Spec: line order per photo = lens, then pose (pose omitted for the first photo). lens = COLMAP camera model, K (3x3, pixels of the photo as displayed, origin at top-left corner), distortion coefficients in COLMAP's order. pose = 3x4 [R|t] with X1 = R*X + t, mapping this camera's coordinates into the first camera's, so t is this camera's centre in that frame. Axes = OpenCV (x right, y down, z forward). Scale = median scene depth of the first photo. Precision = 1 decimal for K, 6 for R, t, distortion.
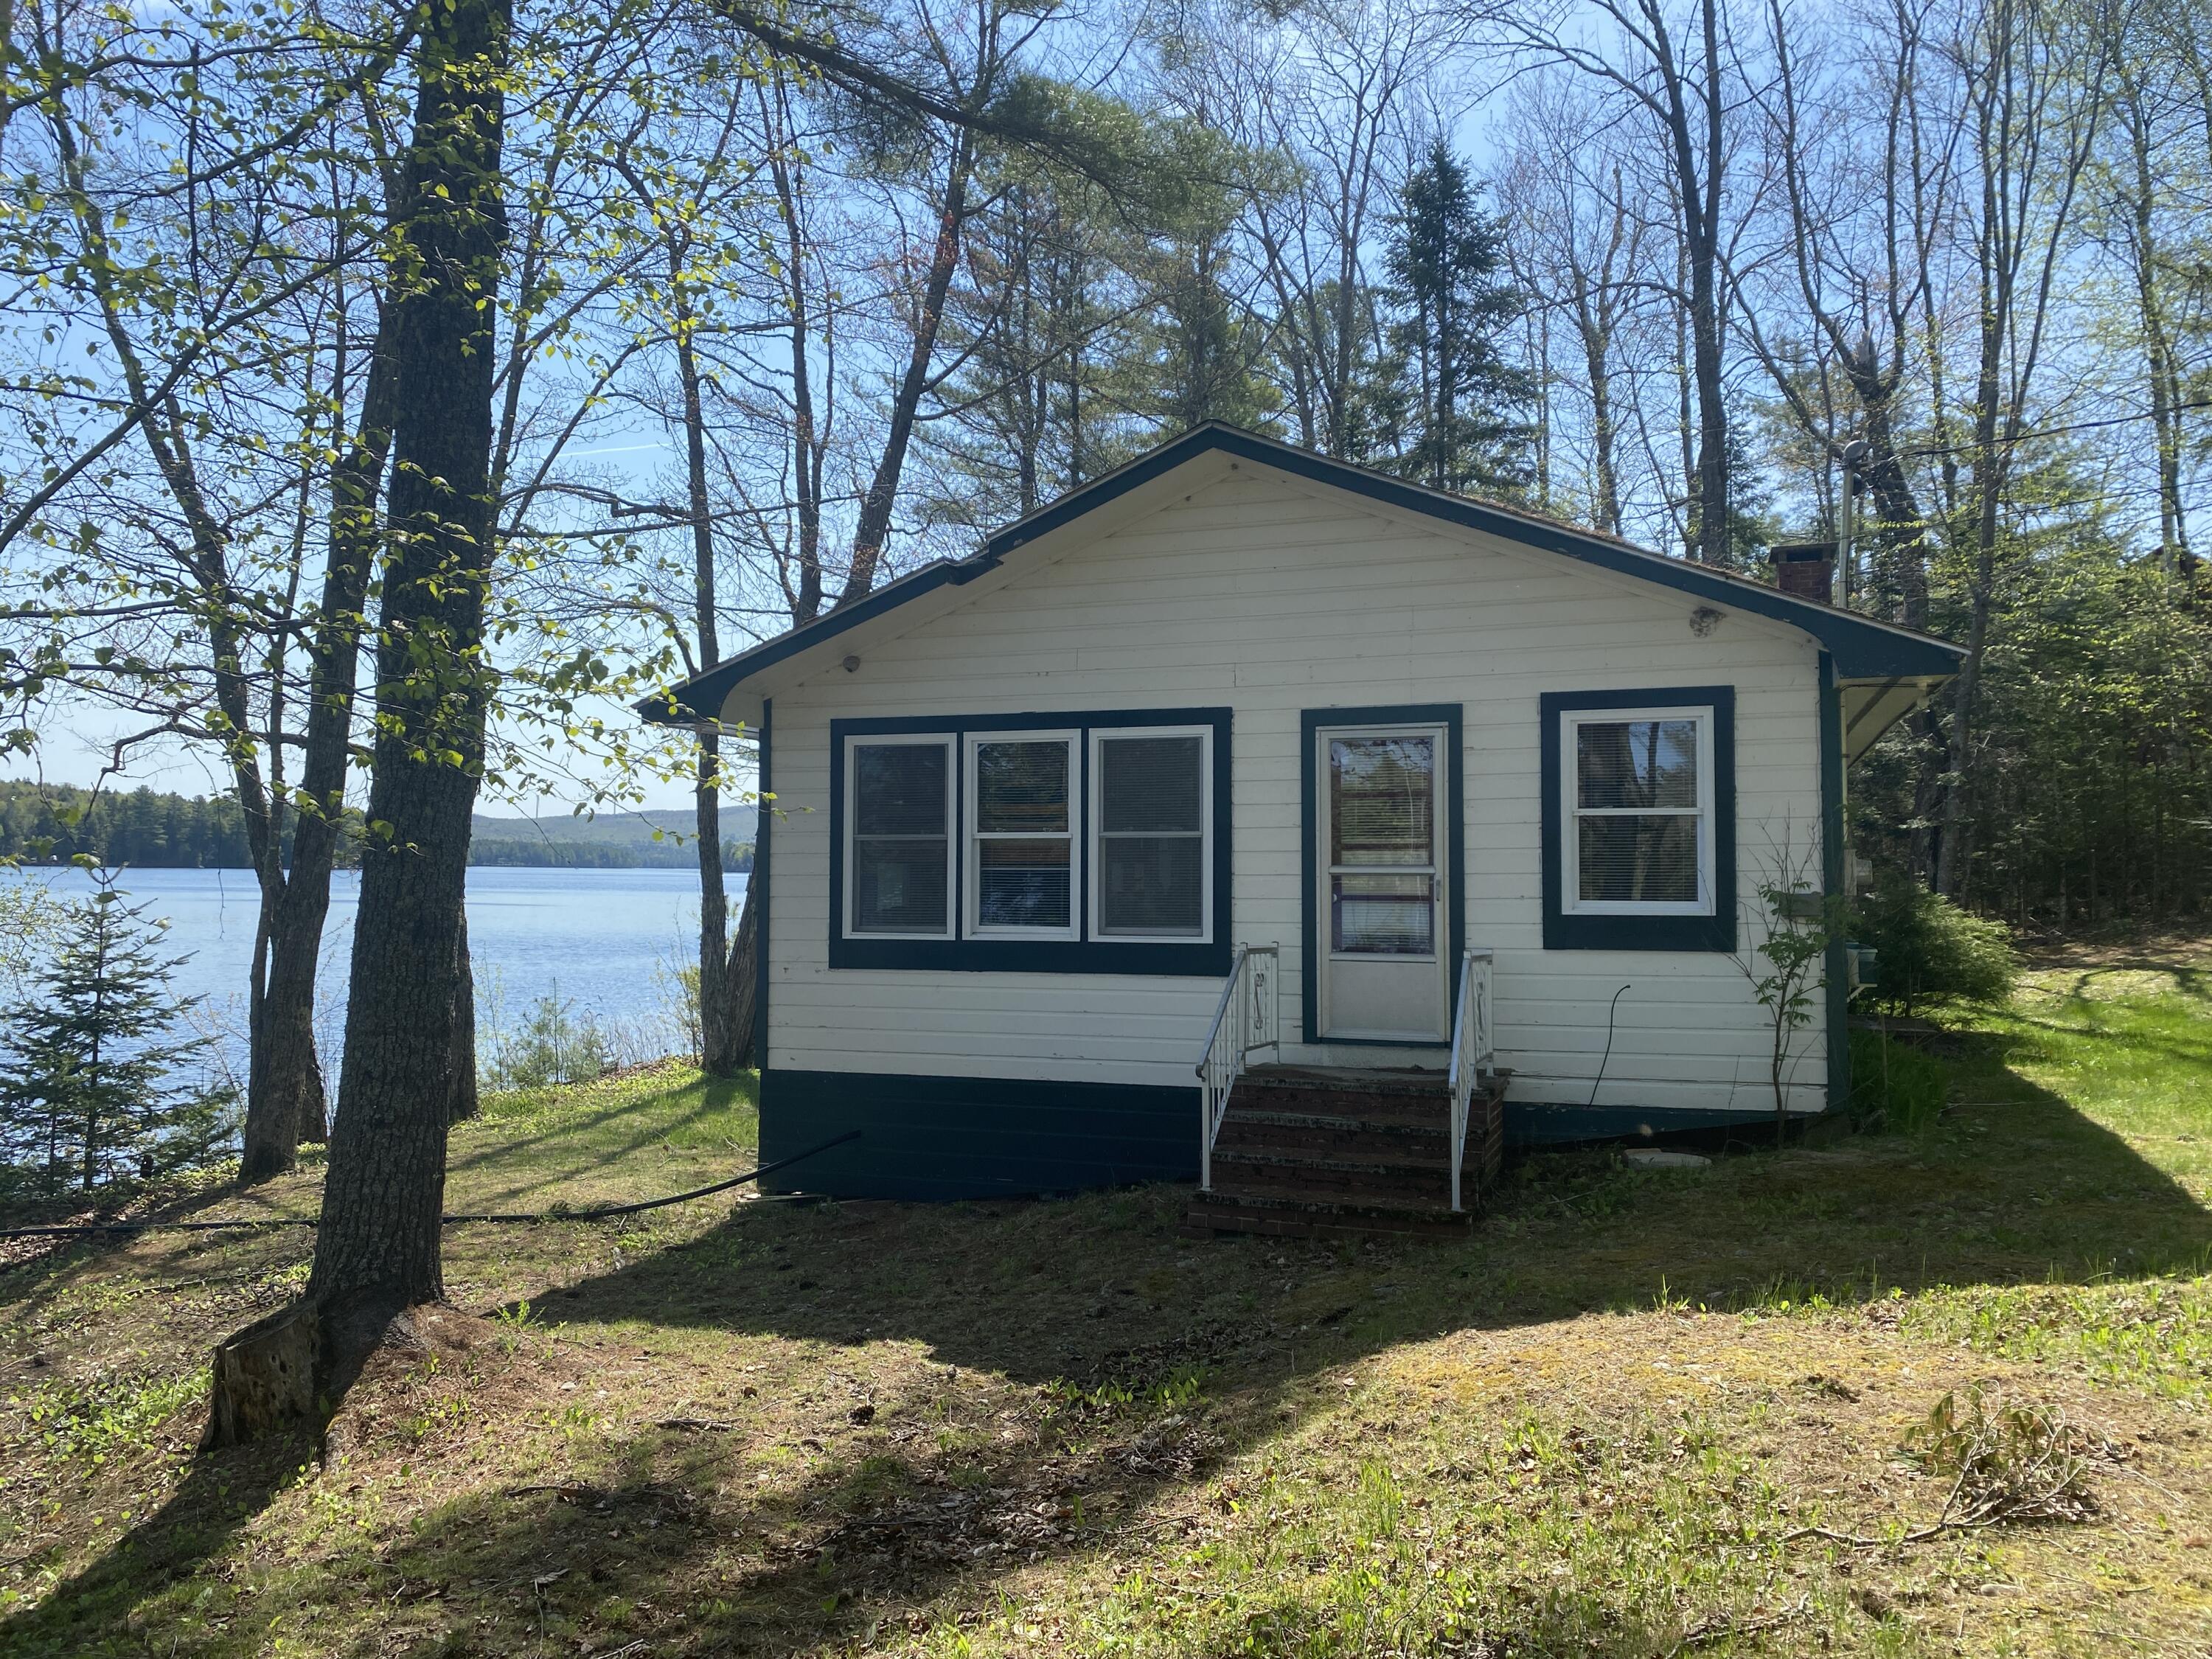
lens RADIAL K [[1669.3, 0, 1089.5], [0, 1669.3, 807.5], [0, 0, 1]] dist [0.064791, -0.068681]
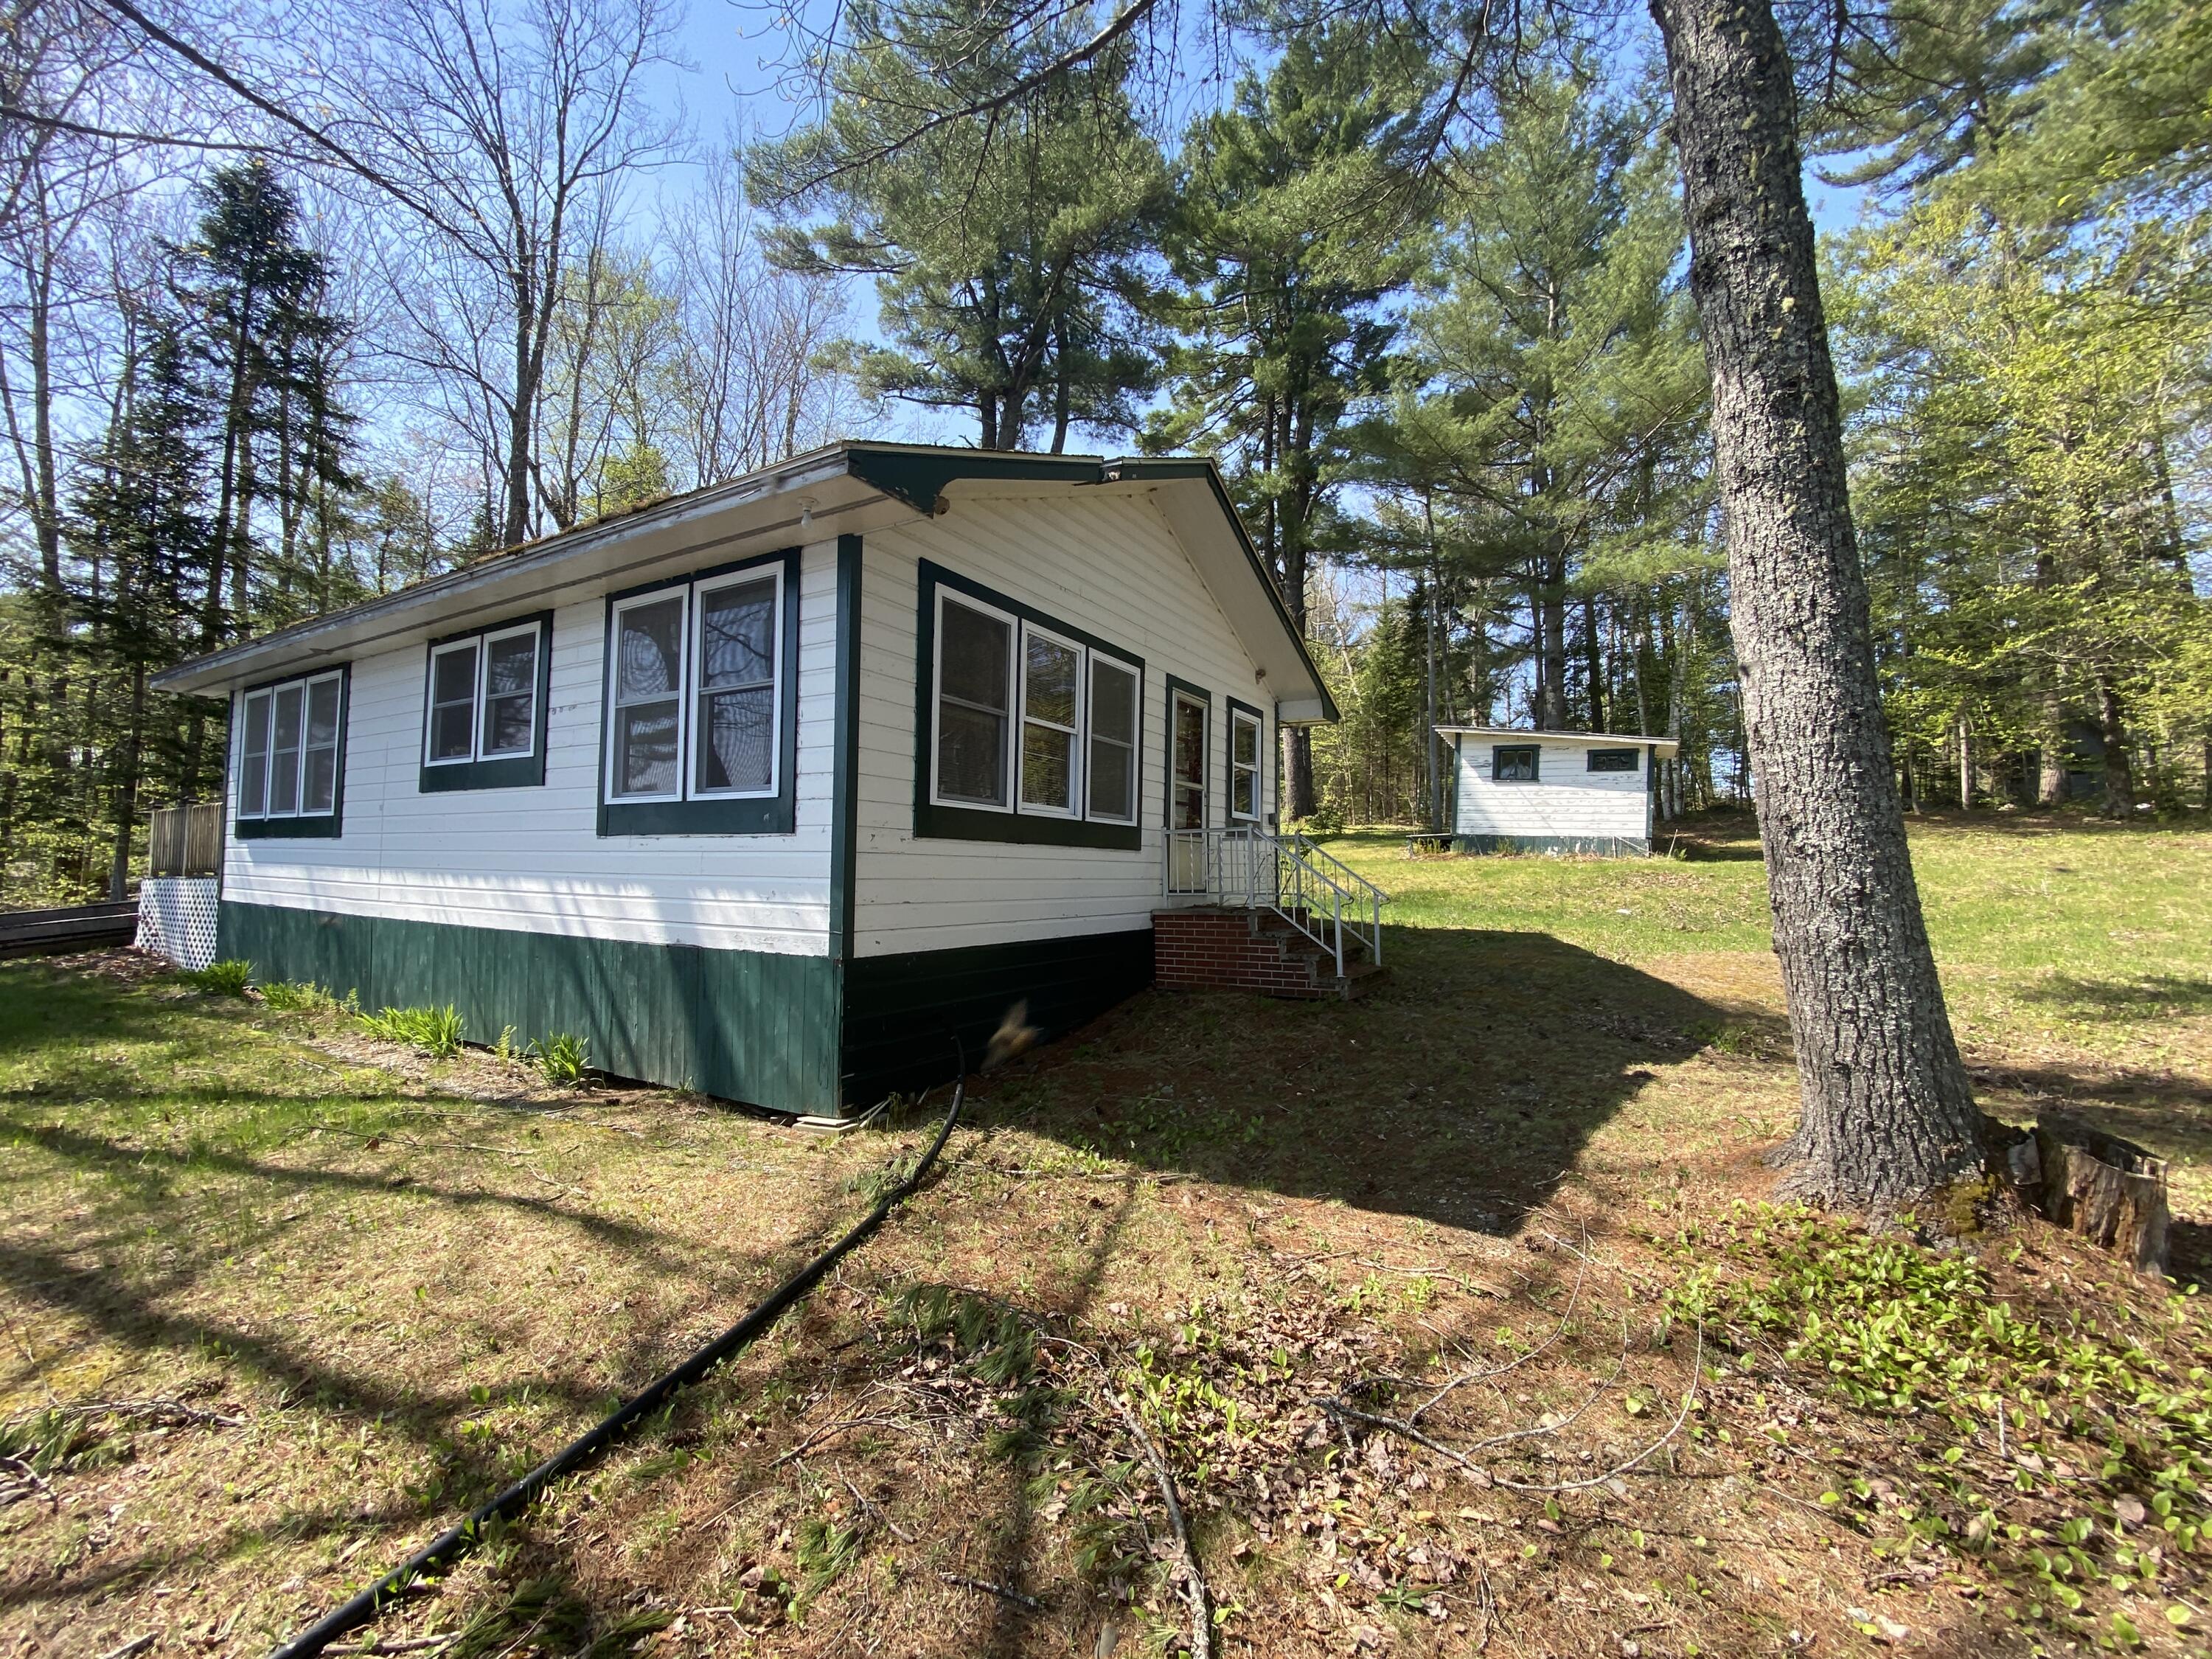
lens RADIAL K [[933.2, 0, 1138.5], [0, 933.2, 849.3], [0, 0, 1]] dist [0.001865, -0.012888]
pose [[0.204364, 0.039703, 0.978090, -0.629957], [-0.054978, 0.998066, -0.029026, 0.113519], [-0.977350, -0.047842, 0.206151, 0.801488]]
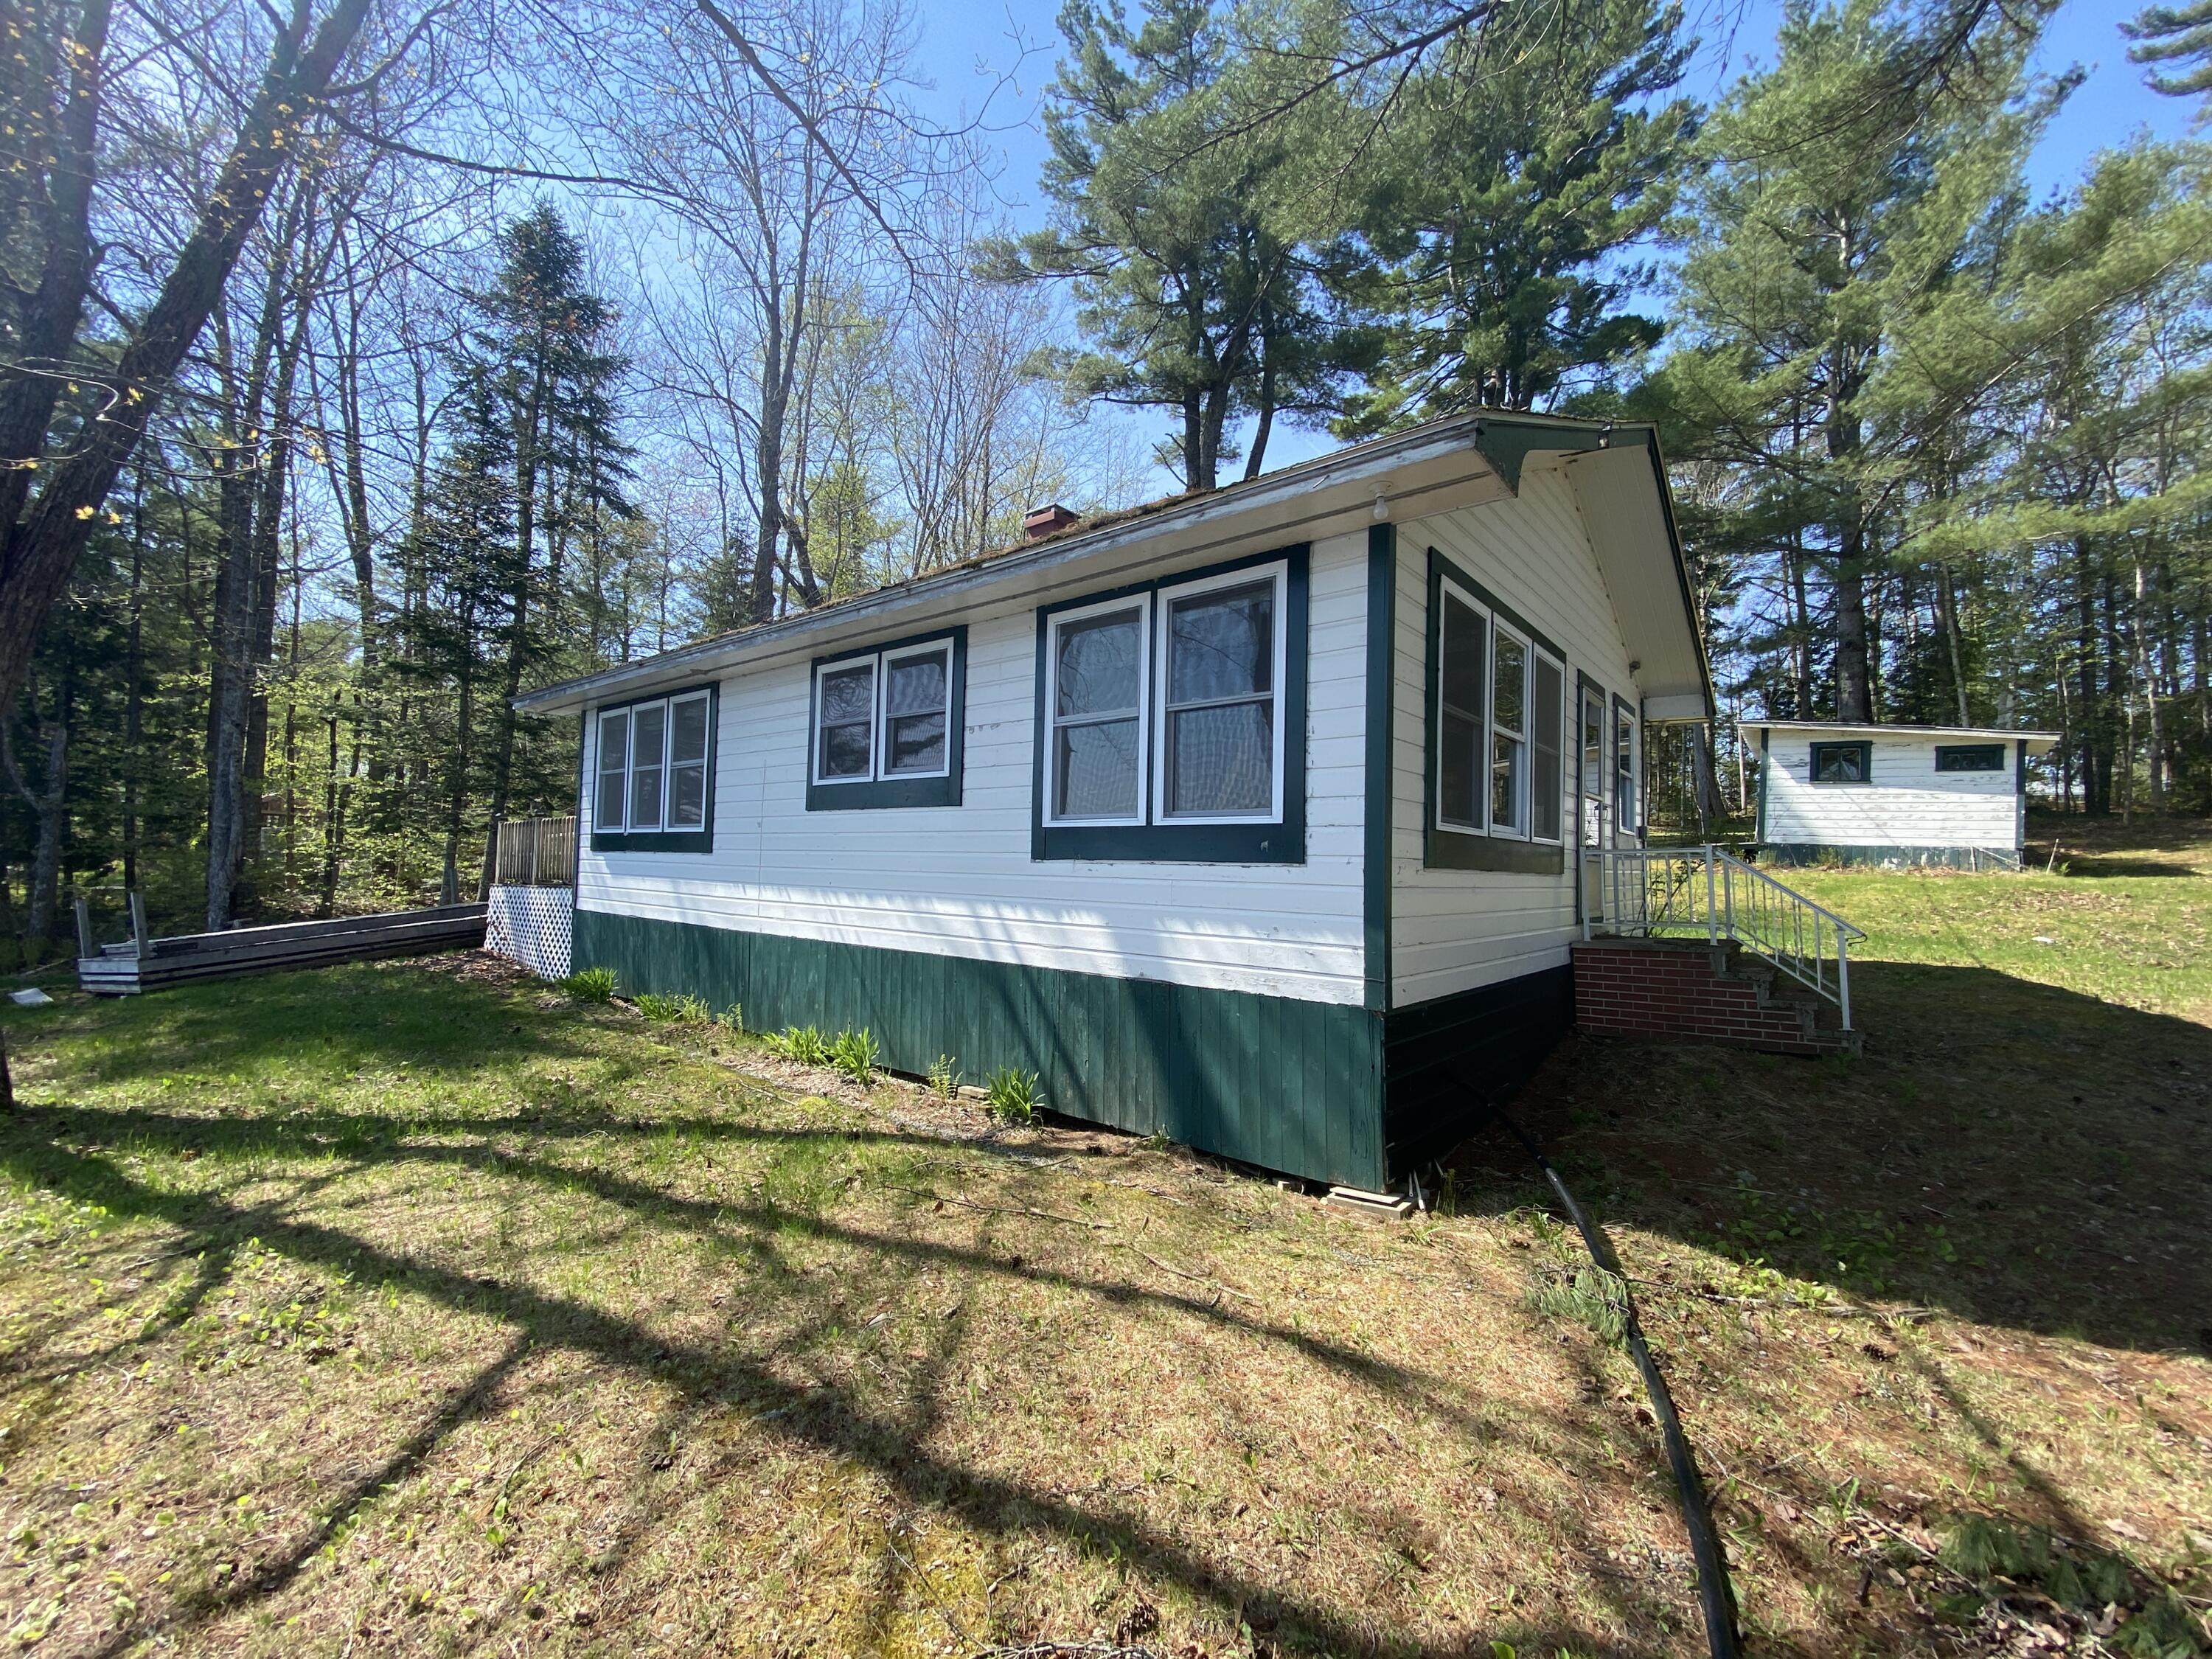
lens RADIAL K [[933.2, 0, 1108.8], [0, 933.2, 847.9], [0, 0, 1]] dist [0.001865, -0.012888]
pose [[0.361121, 0.040167, 0.931654, -0.628730], [-0.062588, 0.997863, -0.018762, 0.107827], [-0.930416, -0.051535, 0.362863, 0.990014]]
